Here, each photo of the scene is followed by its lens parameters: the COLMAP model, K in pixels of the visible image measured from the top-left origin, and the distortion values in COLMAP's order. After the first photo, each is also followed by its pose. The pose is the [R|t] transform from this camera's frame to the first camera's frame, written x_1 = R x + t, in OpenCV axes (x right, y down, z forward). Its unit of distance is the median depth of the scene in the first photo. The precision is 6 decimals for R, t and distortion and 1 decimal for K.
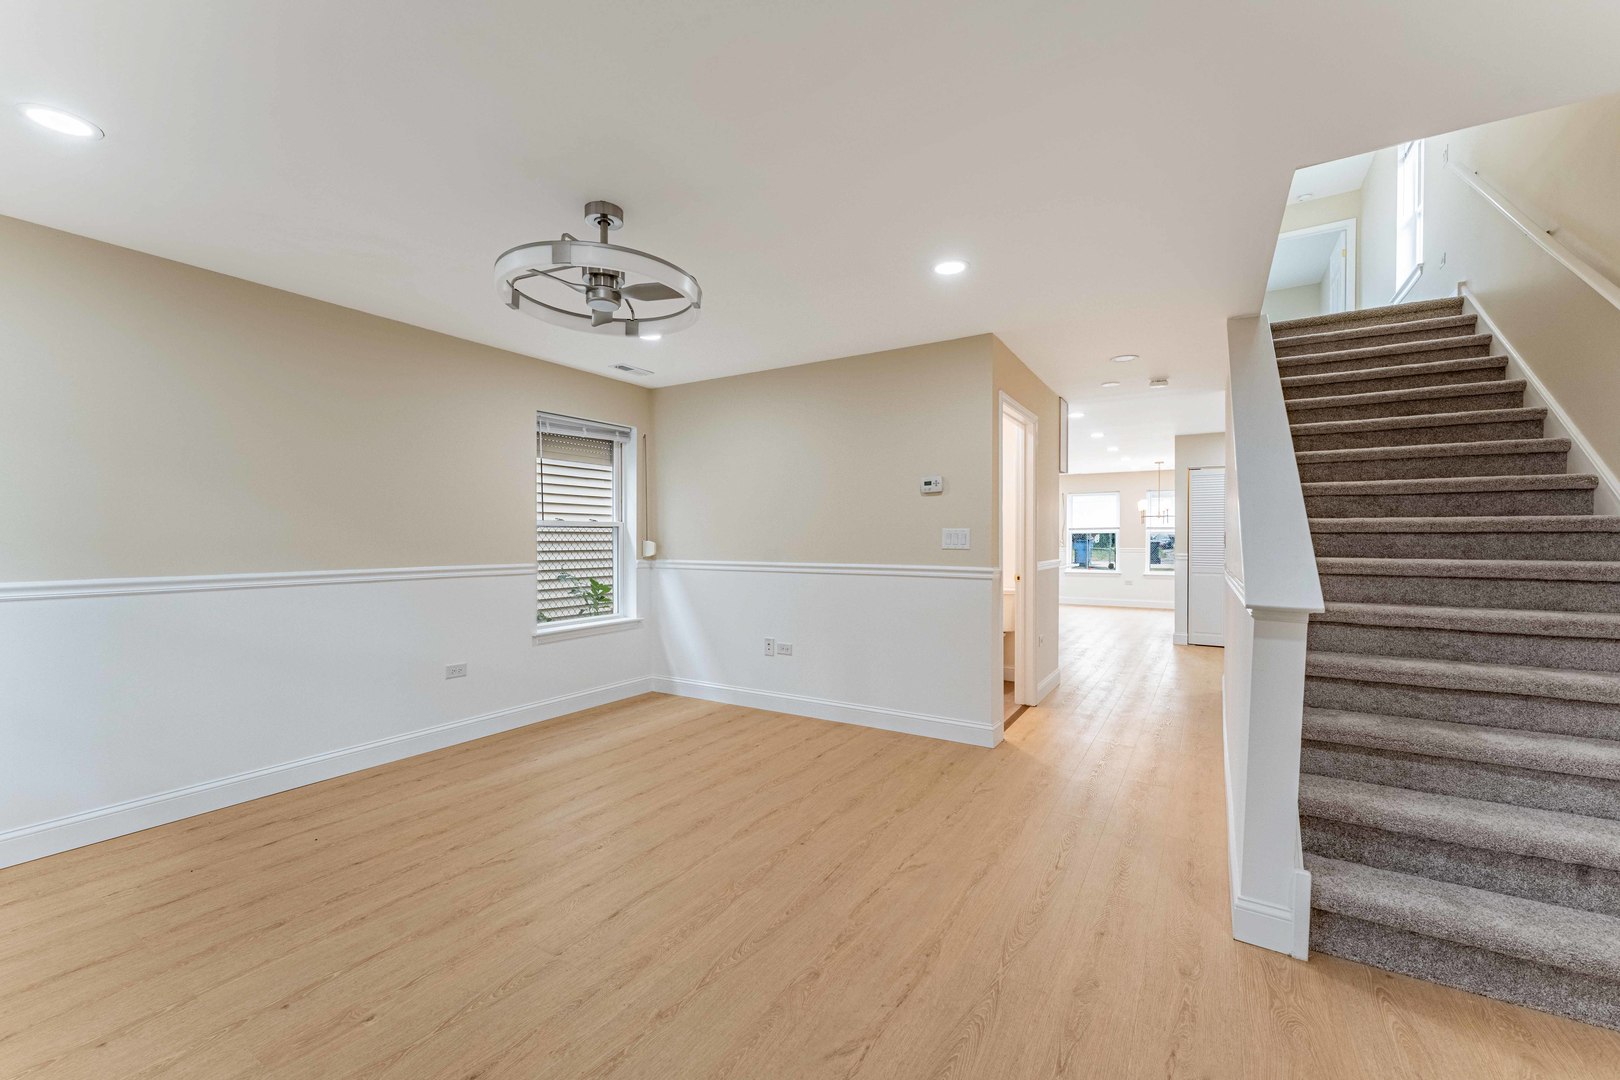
lens RADIAL K [[649.9, 0, 805.5], [0, 649.9, 538.5], [0, 0, 1]] dist [0.000647, -0.000166]
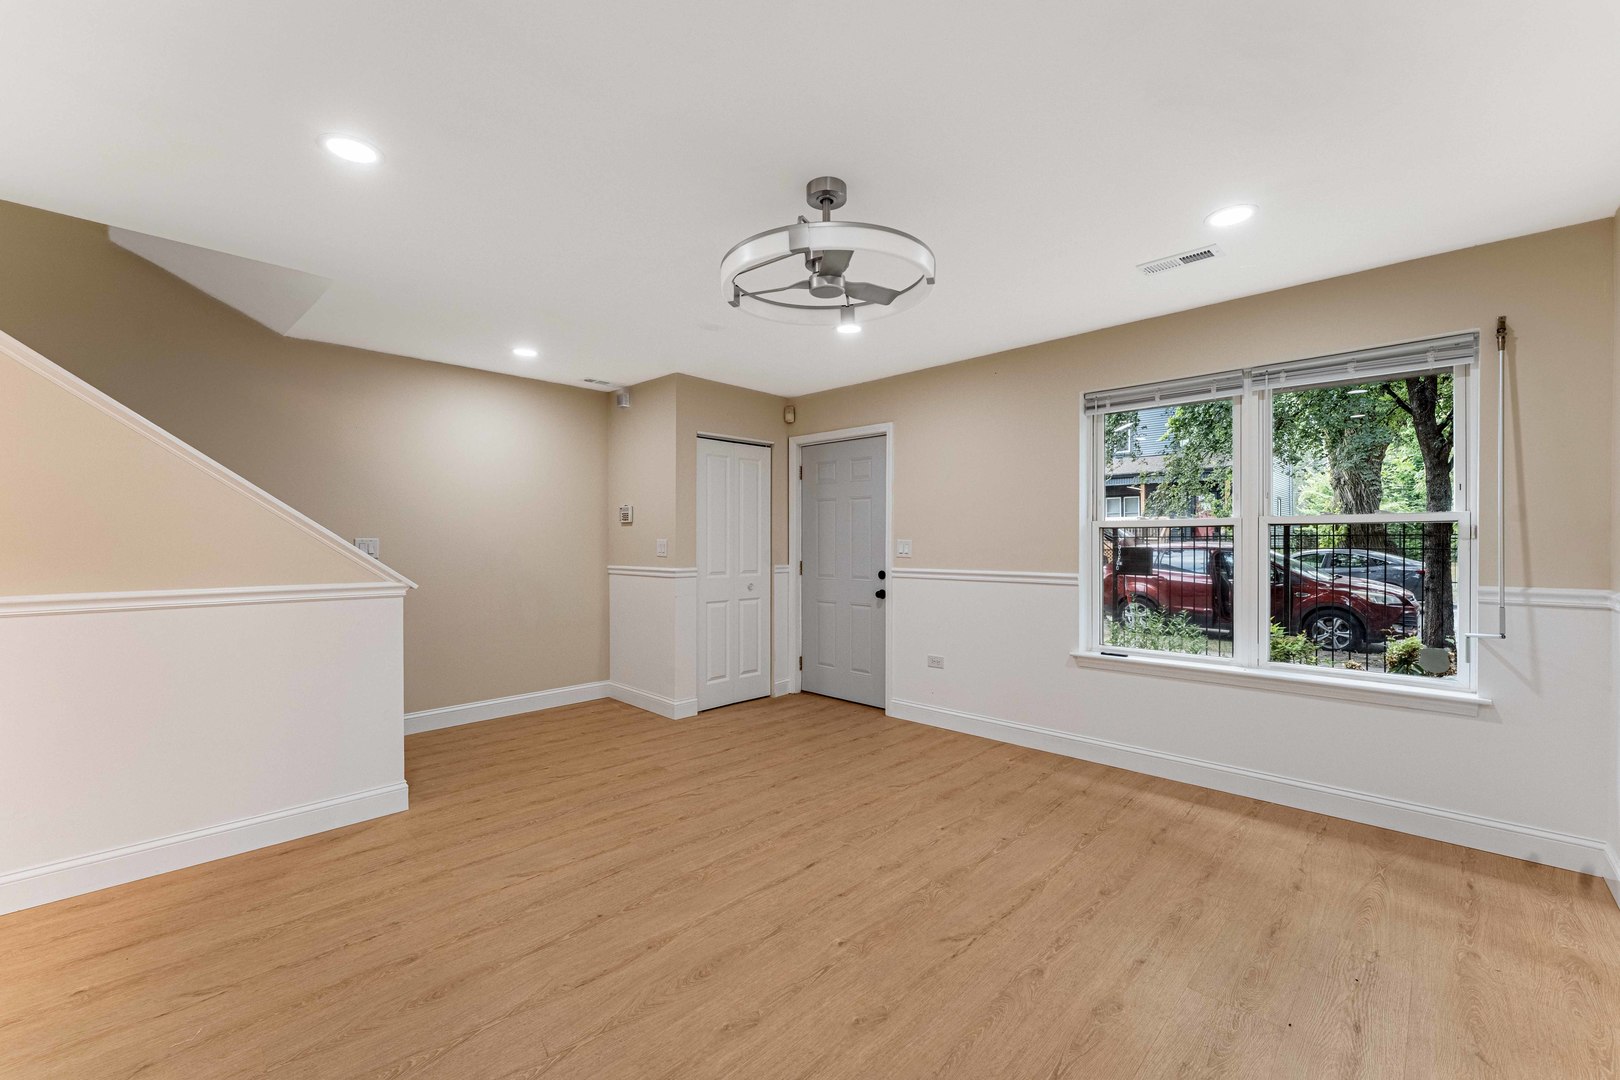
lens RADIAL K [[655.4, 0, 808.0], [0, 655.4, 537.7], [0, 0, 1]] dist [0.000962, -0.000114]
pose [[-0.978254, 0.001780, 0.207402, -0.374635], [0.000018, 0.999964, -0.008497, -0.003230], [-0.207410, -0.008309, -0.978219, 1.511974]]
